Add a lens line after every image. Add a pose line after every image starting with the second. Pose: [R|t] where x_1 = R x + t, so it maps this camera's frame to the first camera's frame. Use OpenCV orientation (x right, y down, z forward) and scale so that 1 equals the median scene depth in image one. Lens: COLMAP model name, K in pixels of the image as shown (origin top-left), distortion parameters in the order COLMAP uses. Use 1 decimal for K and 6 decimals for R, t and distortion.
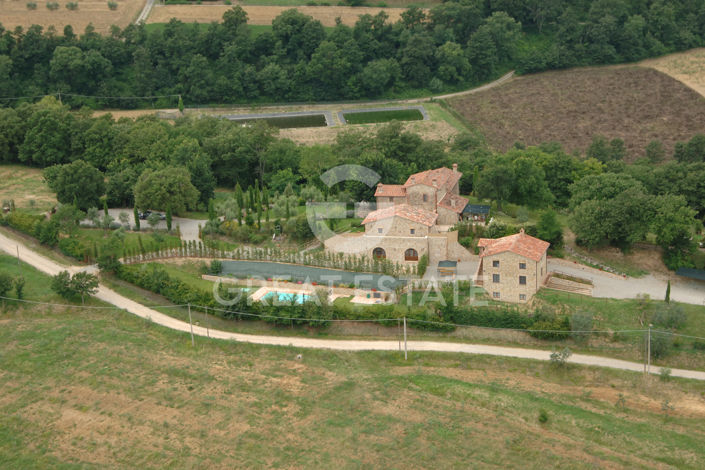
lens RADIAL K [[1368.4, 0, 352.5], [0, 1368.4, 234.9], [0, 0, 1]] dist [0.048647, 0.000000]
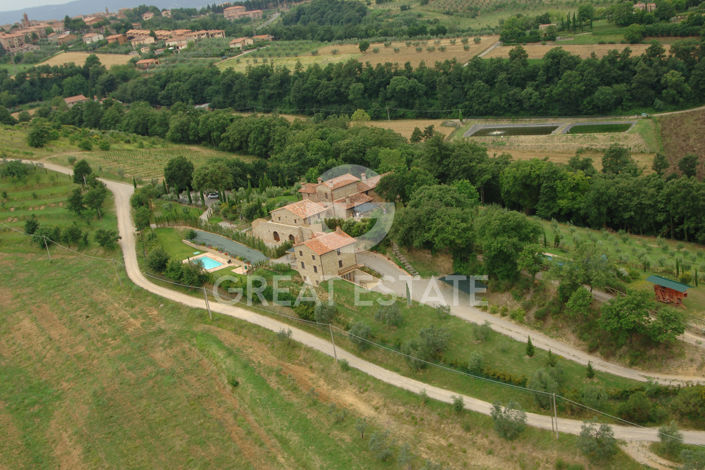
lens RADIAL K [[867.9, 0, 352.5], [0, 867.9, 234.3], [0, 0, 1]] dist [-0.068452, 0.000000]
pose [[0.833115, 0.090670, -0.545618, 0.276033], [-0.065000, 0.995686, 0.066211, -0.024707], [0.549268, -0.019696, 0.835414, 0.179915]]
